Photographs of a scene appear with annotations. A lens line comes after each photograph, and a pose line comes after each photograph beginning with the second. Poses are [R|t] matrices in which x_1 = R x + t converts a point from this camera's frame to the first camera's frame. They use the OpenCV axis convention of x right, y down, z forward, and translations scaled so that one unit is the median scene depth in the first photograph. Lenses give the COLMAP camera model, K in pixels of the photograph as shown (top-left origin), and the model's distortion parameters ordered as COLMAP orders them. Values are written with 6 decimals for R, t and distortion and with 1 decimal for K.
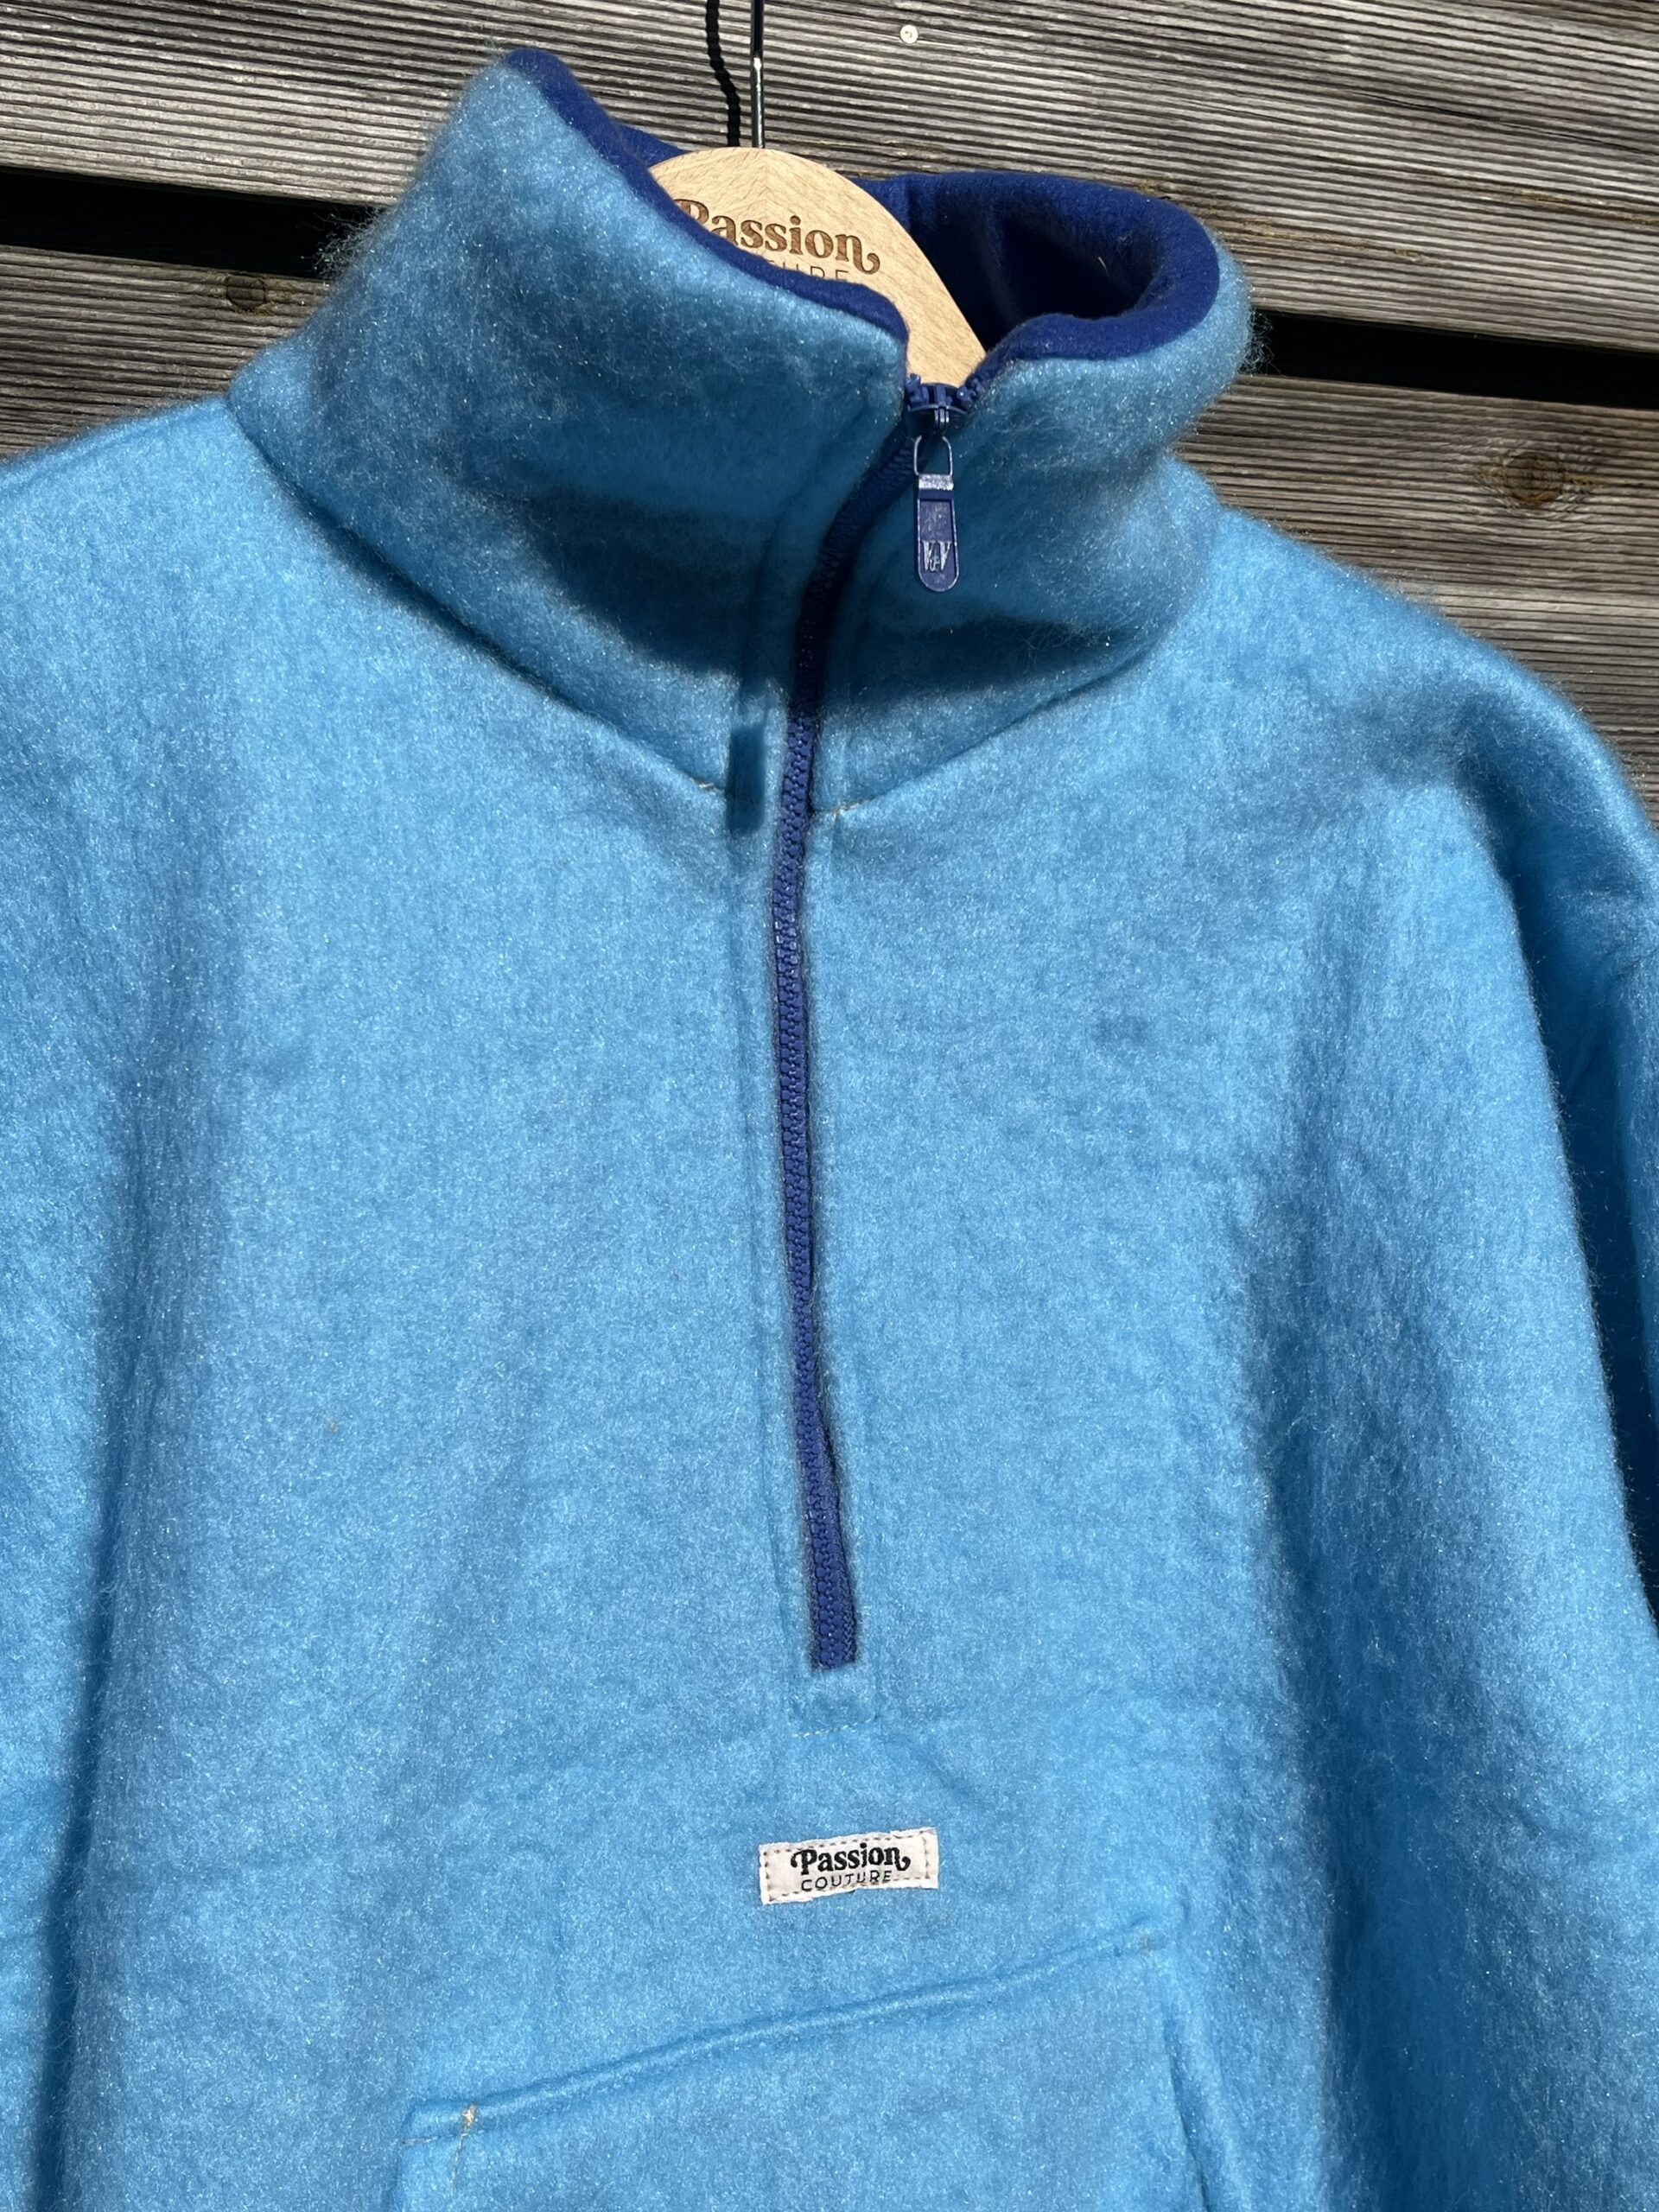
lens RADIAL K [[2330.4, 0, 846.0], [0, 2330.4, 1084.9], [0, 0, 1]] dist [0.017893, 0.000000]
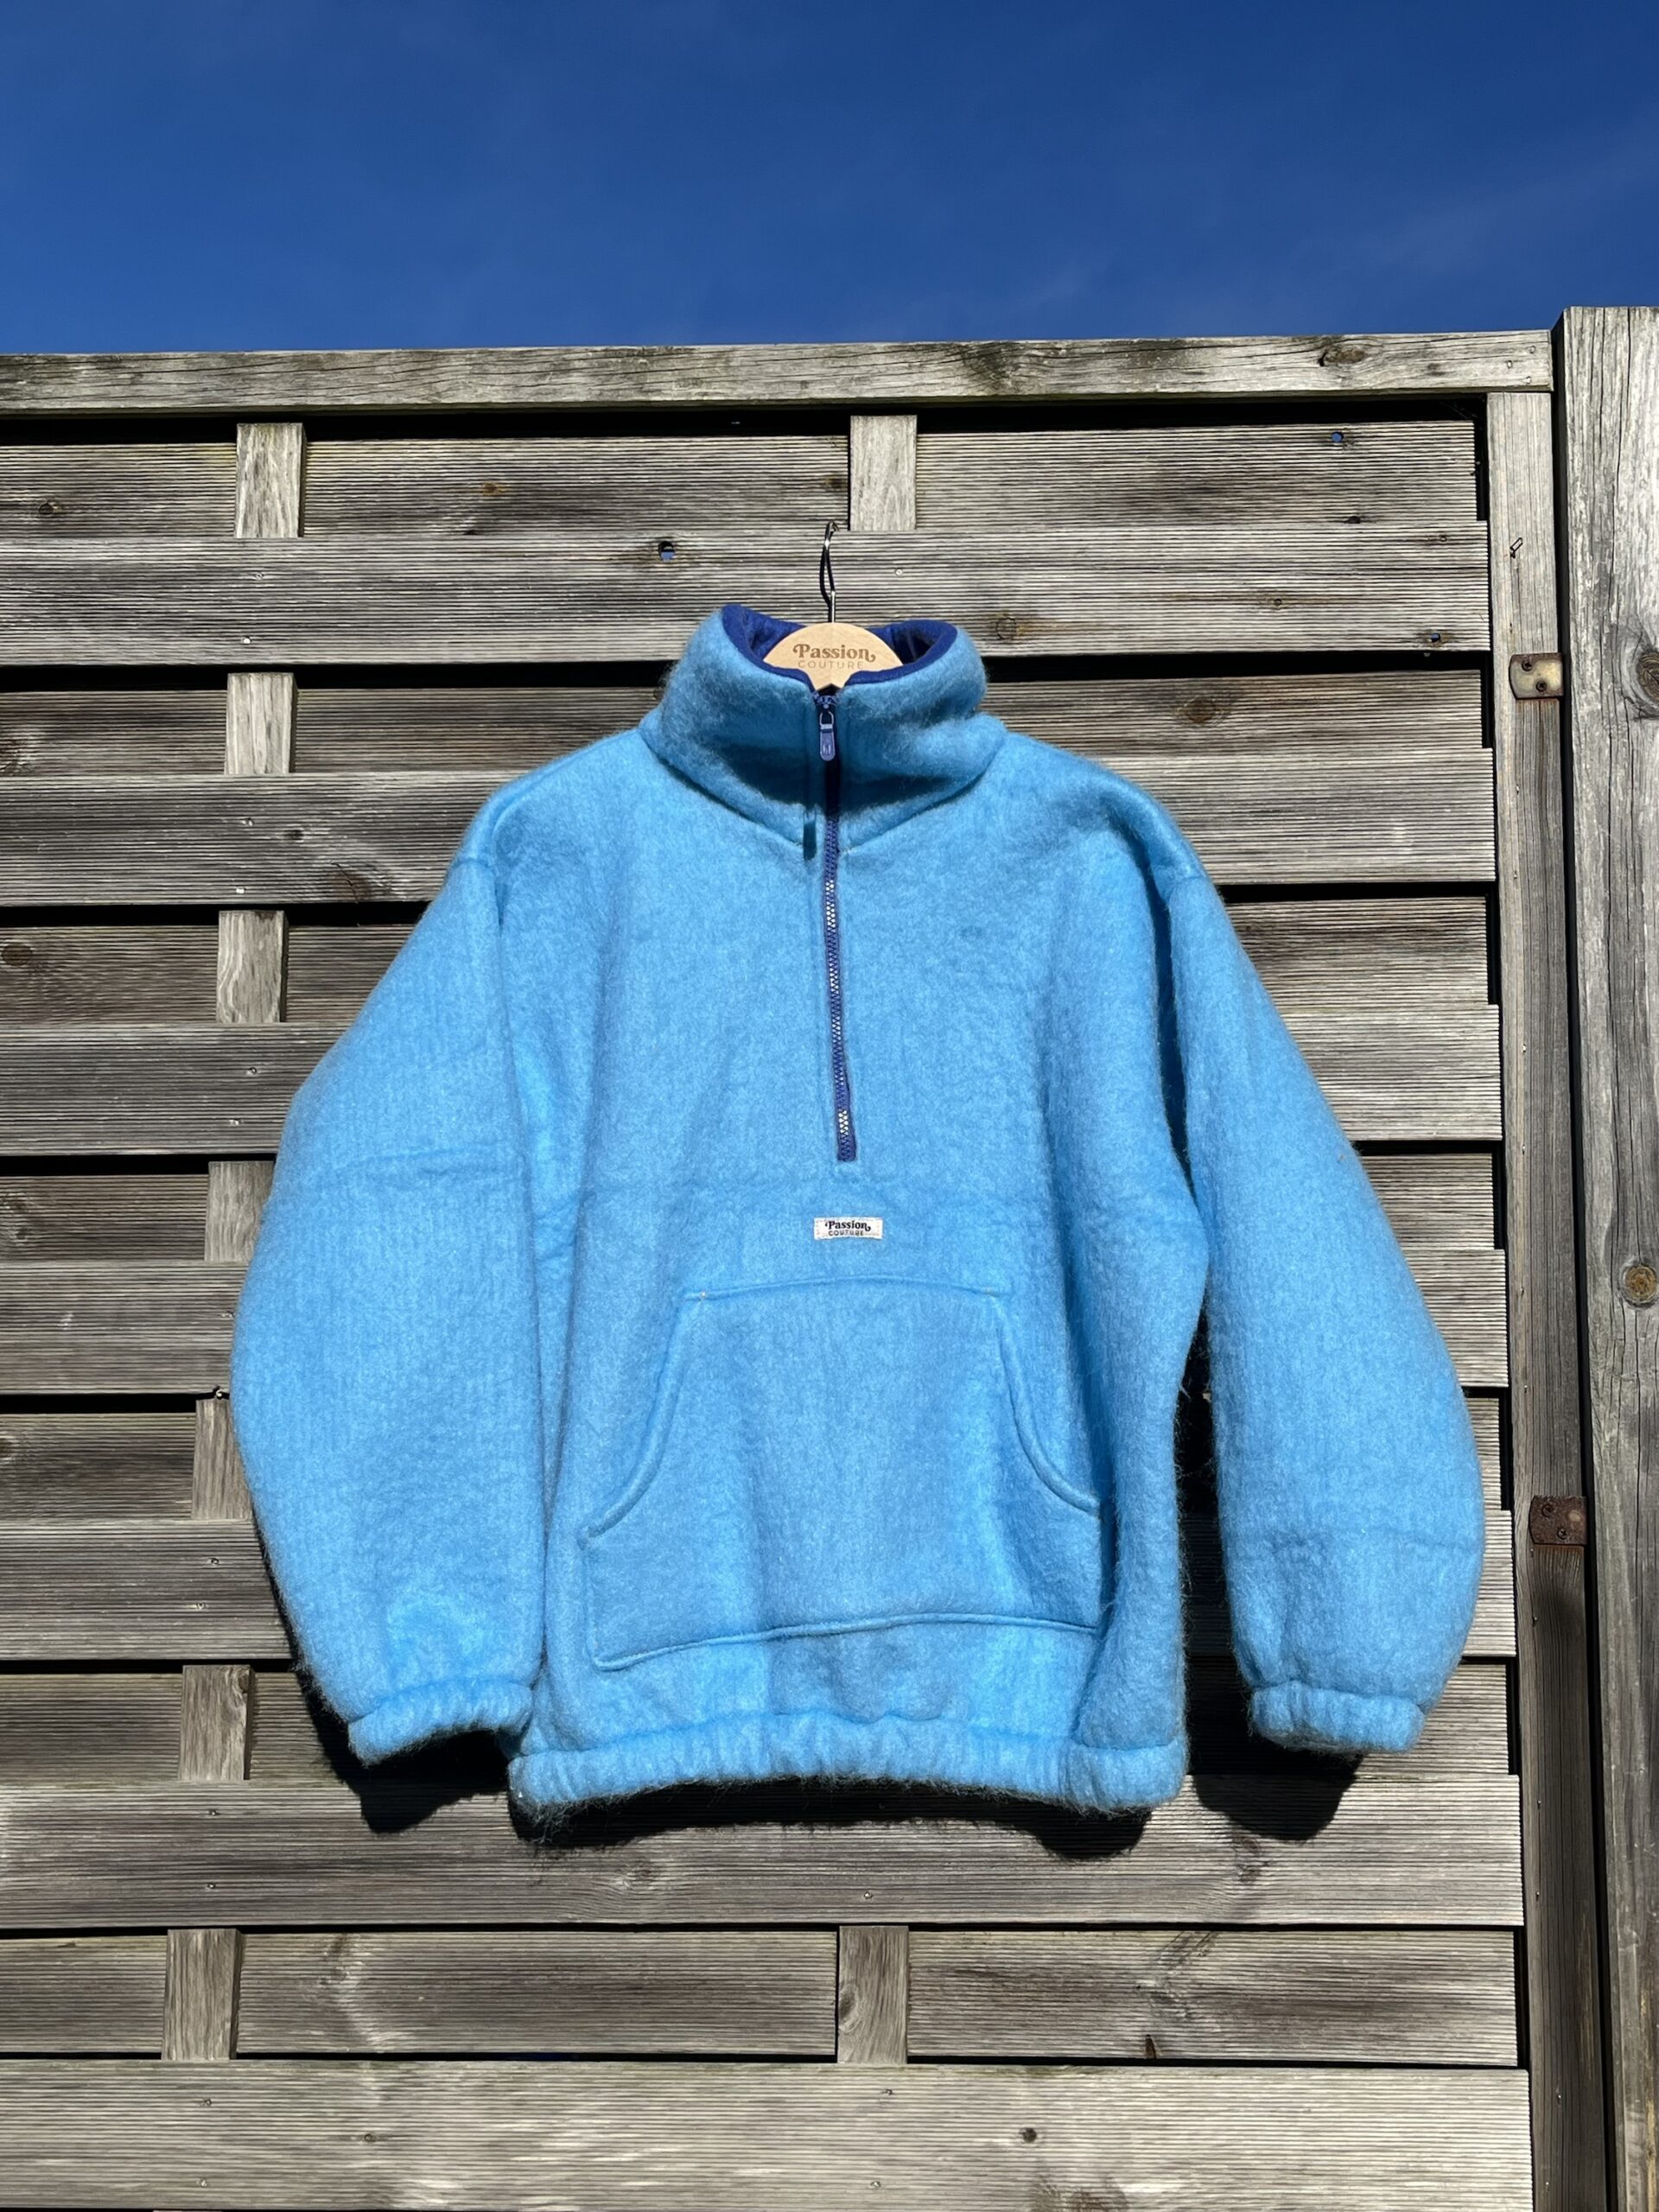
lens RADIAL K [[2330.4, 0, 813.2], [0, 2330.4, 1126.2], [0, 0, 1]] dist [0.017893, 0.000000]
pose [[0.936478, -0.046640, -0.347612, 0.907909], [-0.002650, 0.990149, -0.139991, 0.594407], [0.350717, 0.132020, 0.927129, -1.535201]]
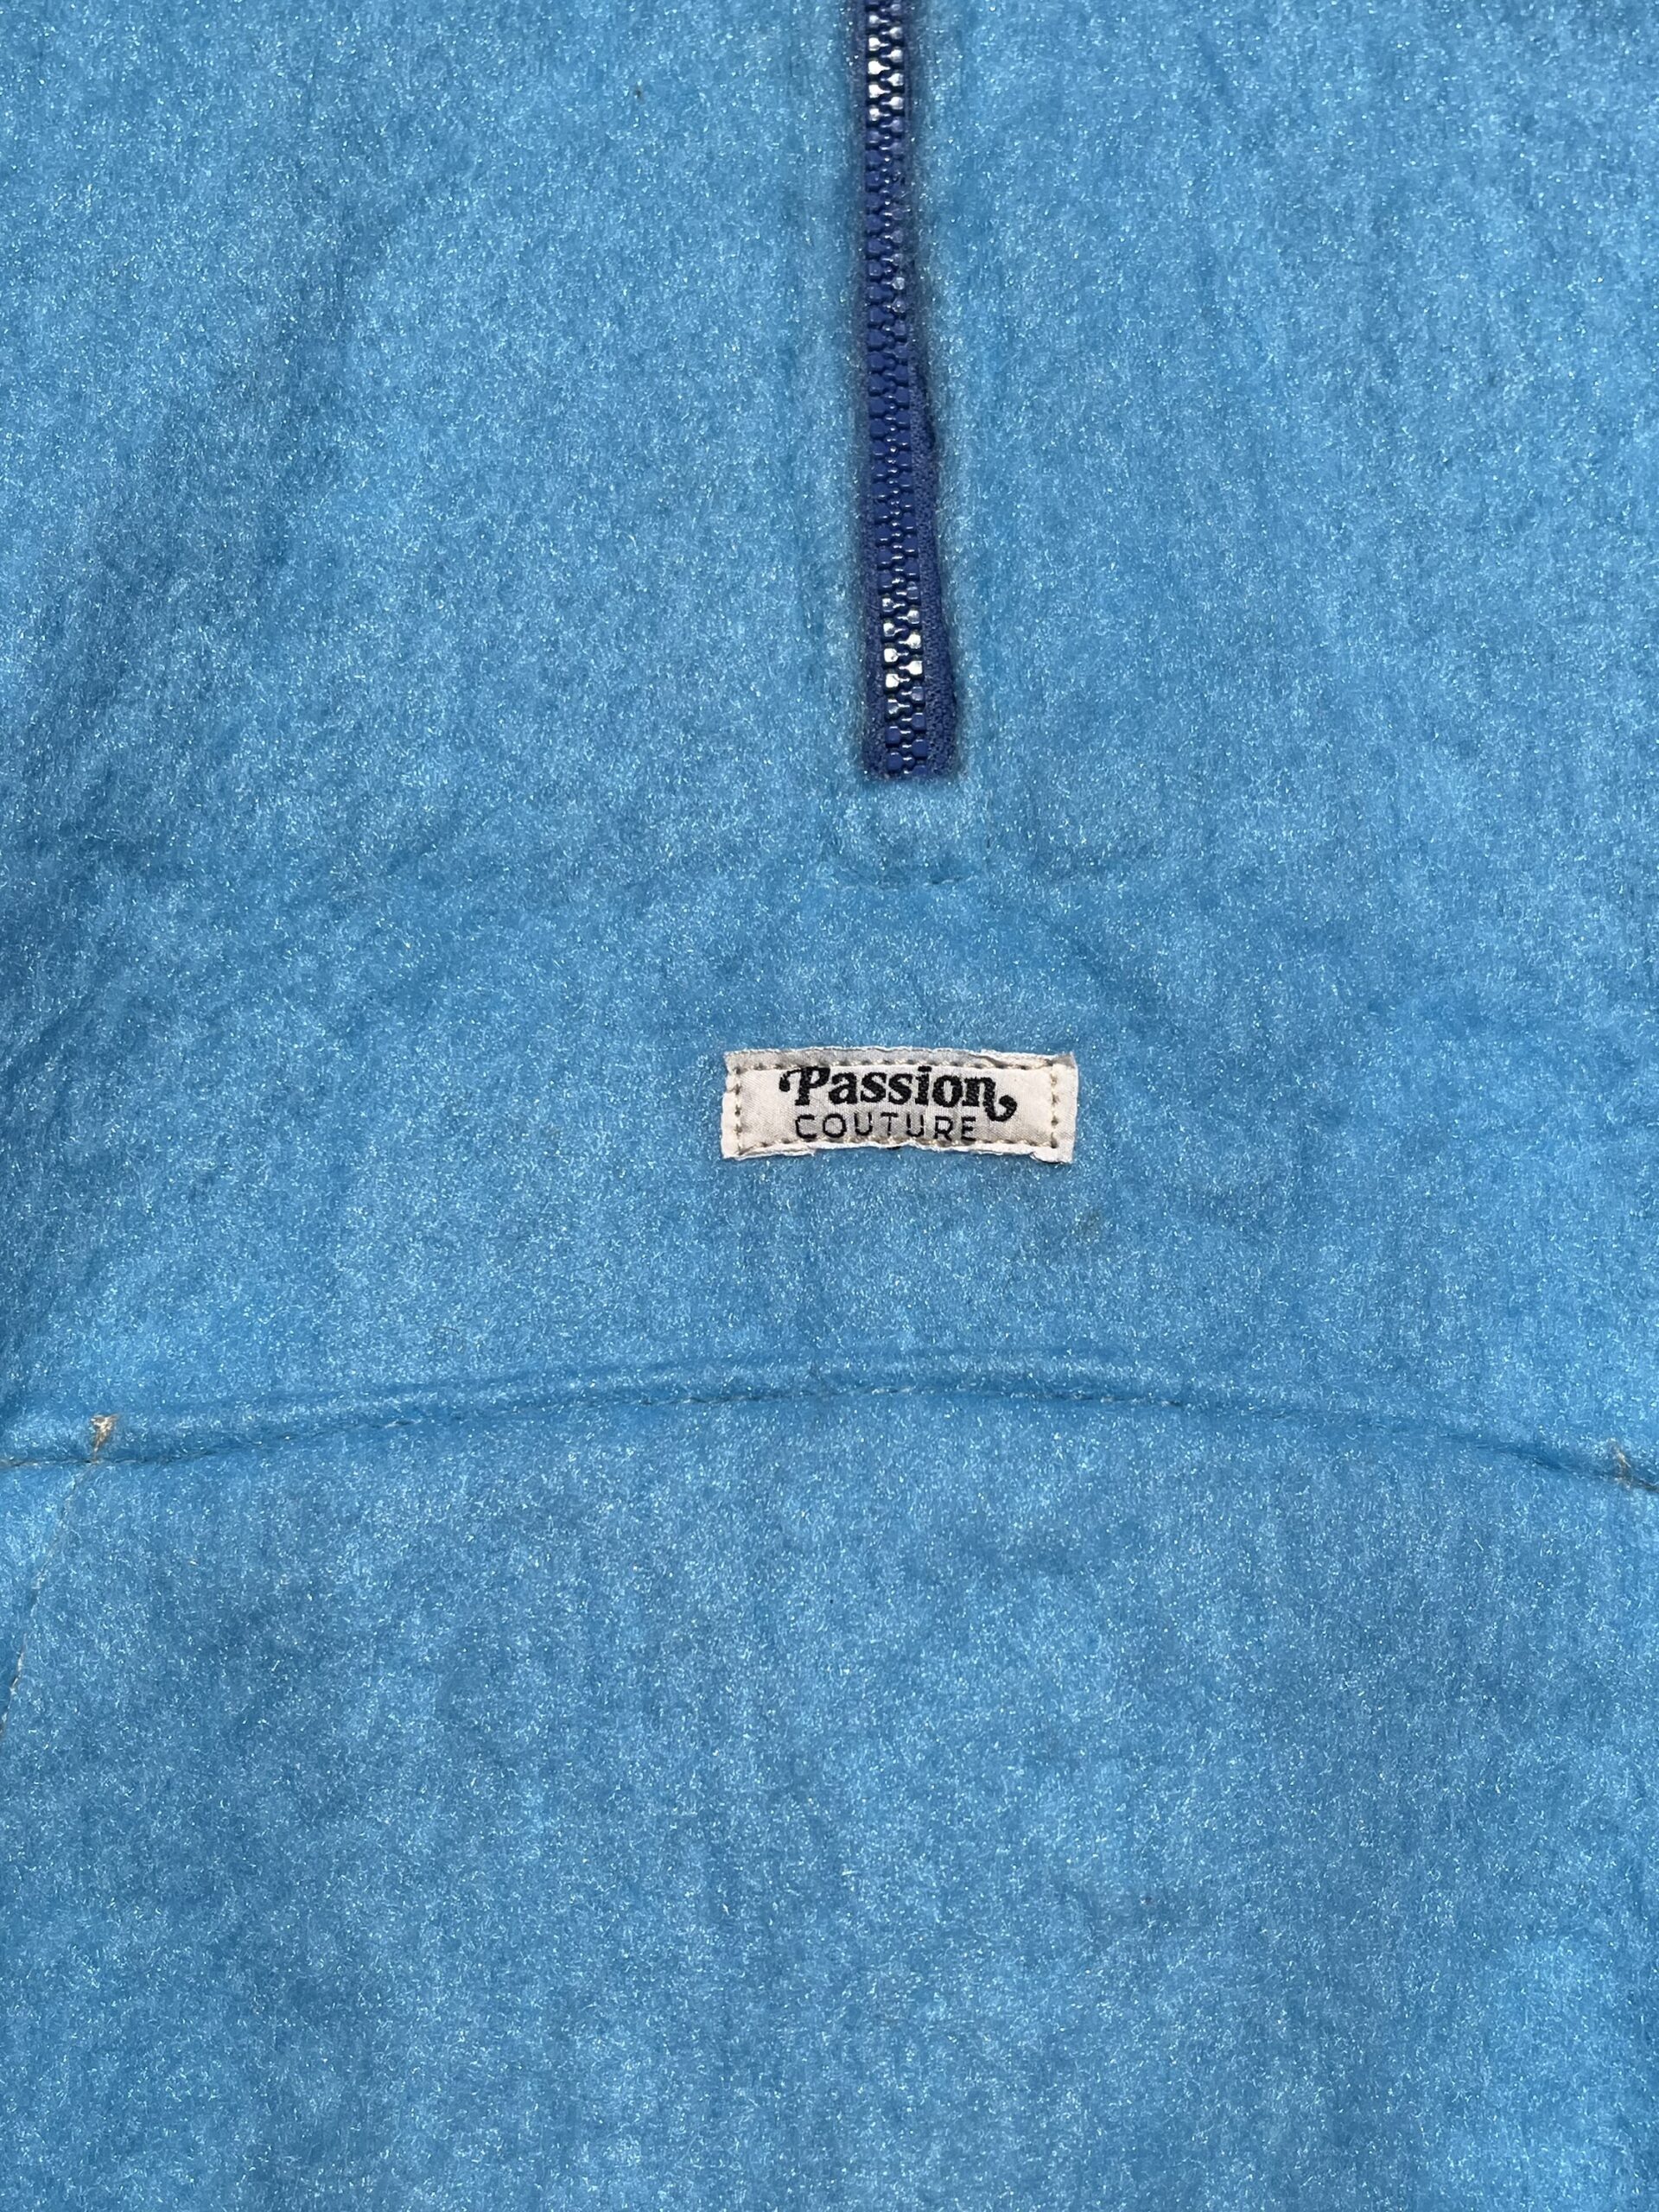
lens RADIAL K [[2330.4, 0, 835.4], [0, 2330.4, 1097.8], [0, 0, 1]] dist [0.017893, 0.000000]
pose [[0.906105, -0.037473, -0.421390, 0.206160], [-0.043245, 0.982647, -0.180373, 0.425312], [0.420837, 0.181660, 0.888761, 0.534211]]
